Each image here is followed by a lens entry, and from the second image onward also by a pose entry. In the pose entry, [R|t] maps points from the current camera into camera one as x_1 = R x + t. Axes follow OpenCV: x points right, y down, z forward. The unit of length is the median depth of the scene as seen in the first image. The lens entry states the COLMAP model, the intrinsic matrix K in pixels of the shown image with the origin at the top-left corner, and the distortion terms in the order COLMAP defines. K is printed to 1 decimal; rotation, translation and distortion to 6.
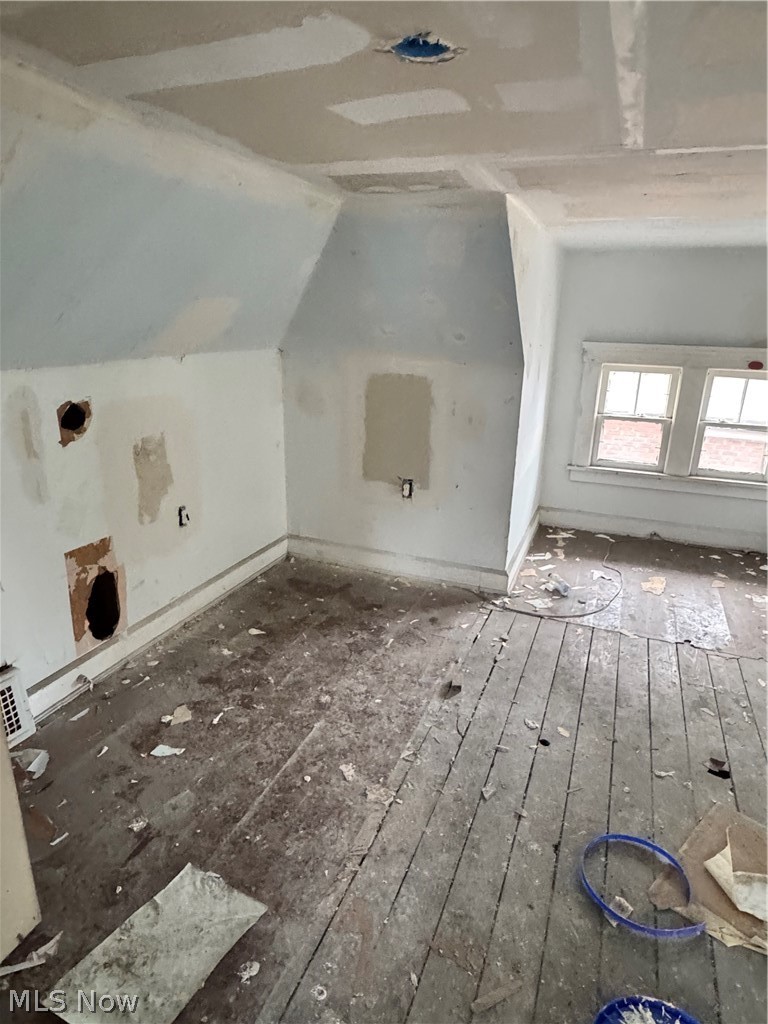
lens RADIAL K [[622.5, 0, 383.1], [0, 622.5, 511.6], [0, 0, 1]] dist [-0.004724, 0.000978]
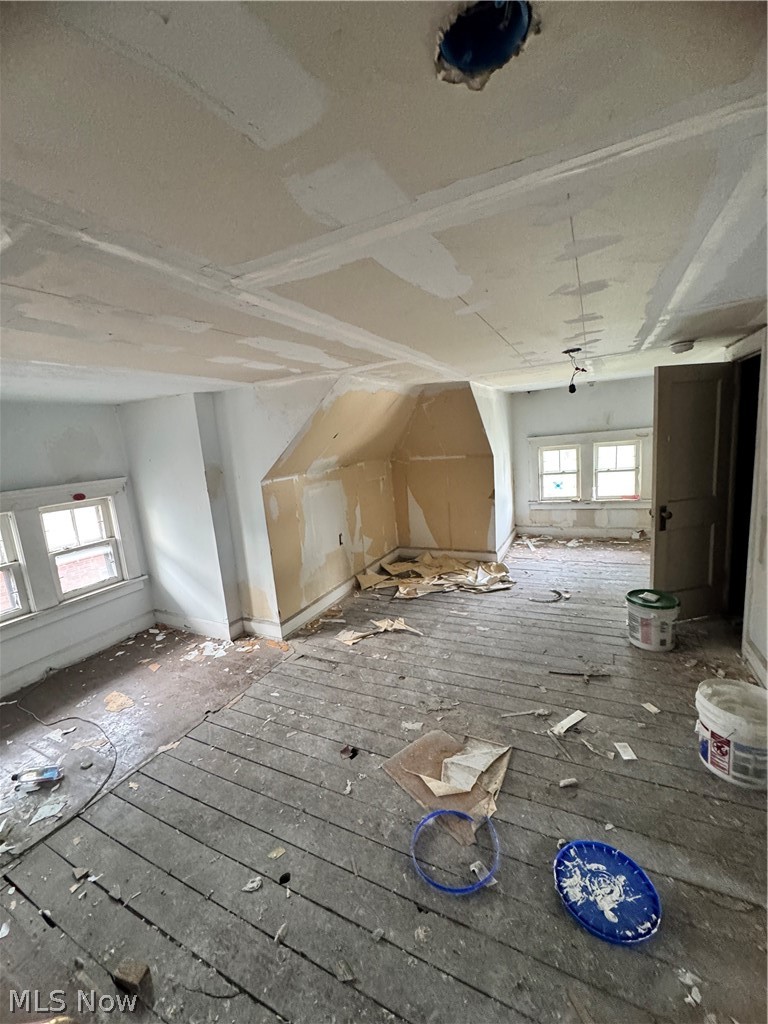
lens RADIAL K [[411.5, 0, 384.3], [0, 411.5, 511.2], [0, 0, 1]] dist [-0.002393, -0.000109]
pose [[0.083319, -0.204355, 0.975345, -0.205505], [0.384572, 0.909523, 0.157712, -0.163602], [-0.919327, 0.361950, 0.154370, 0.516505]]
